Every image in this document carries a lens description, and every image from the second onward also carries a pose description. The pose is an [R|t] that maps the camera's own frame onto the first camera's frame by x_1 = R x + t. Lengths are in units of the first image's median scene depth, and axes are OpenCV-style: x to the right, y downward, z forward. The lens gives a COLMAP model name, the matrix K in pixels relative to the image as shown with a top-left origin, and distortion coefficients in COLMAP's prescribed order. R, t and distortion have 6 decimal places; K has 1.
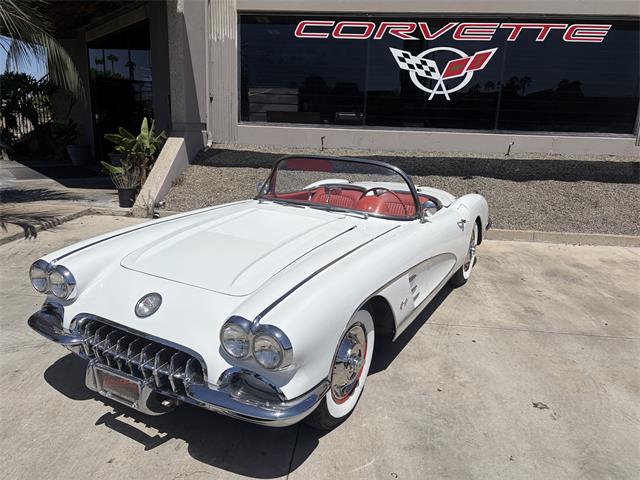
lens RADIAL K [[484.2, 0, 322.4], [0, 484.2, 235.9], [0, 0, 1]] dist [0.021893, -0.003940]
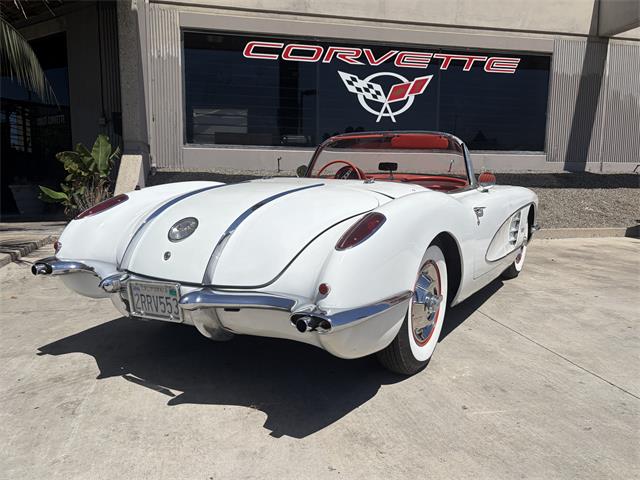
lens RADIAL K [[504.8, 0, 321.0], [0, 504.8, 238.0], [0, 0, 1]] dist [0.022586, -0.011317]
pose [[0.950696, -0.061627, 0.303939, -0.243139], [0.093009, 0.991601, -0.089868, 0.053426], [-0.295848, 0.113707, 0.948443, 0.040827]]
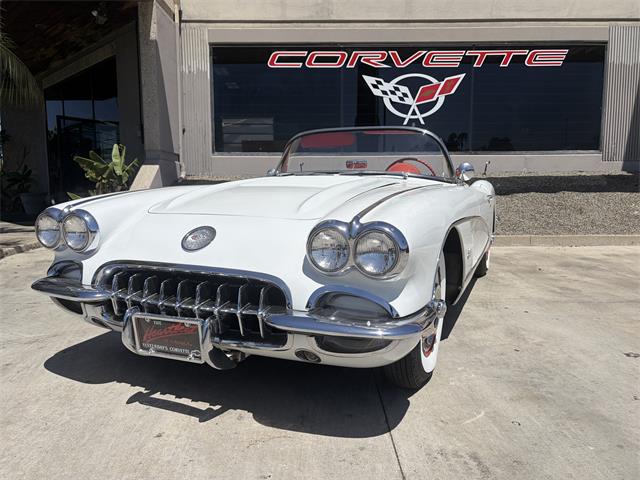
lens RADIAL K [[484.2, 0, 322.4], [0, 484.2, 235.9], [0, 0, 1]] dist [0.021893, -0.003940]
pose [[0.994286, -0.047839, 0.095434, -0.059105], [0.059289, 0.990880, -0.121006, 0.064484], [-0.088775, 0.125972, 0.988054, 0.045196]]
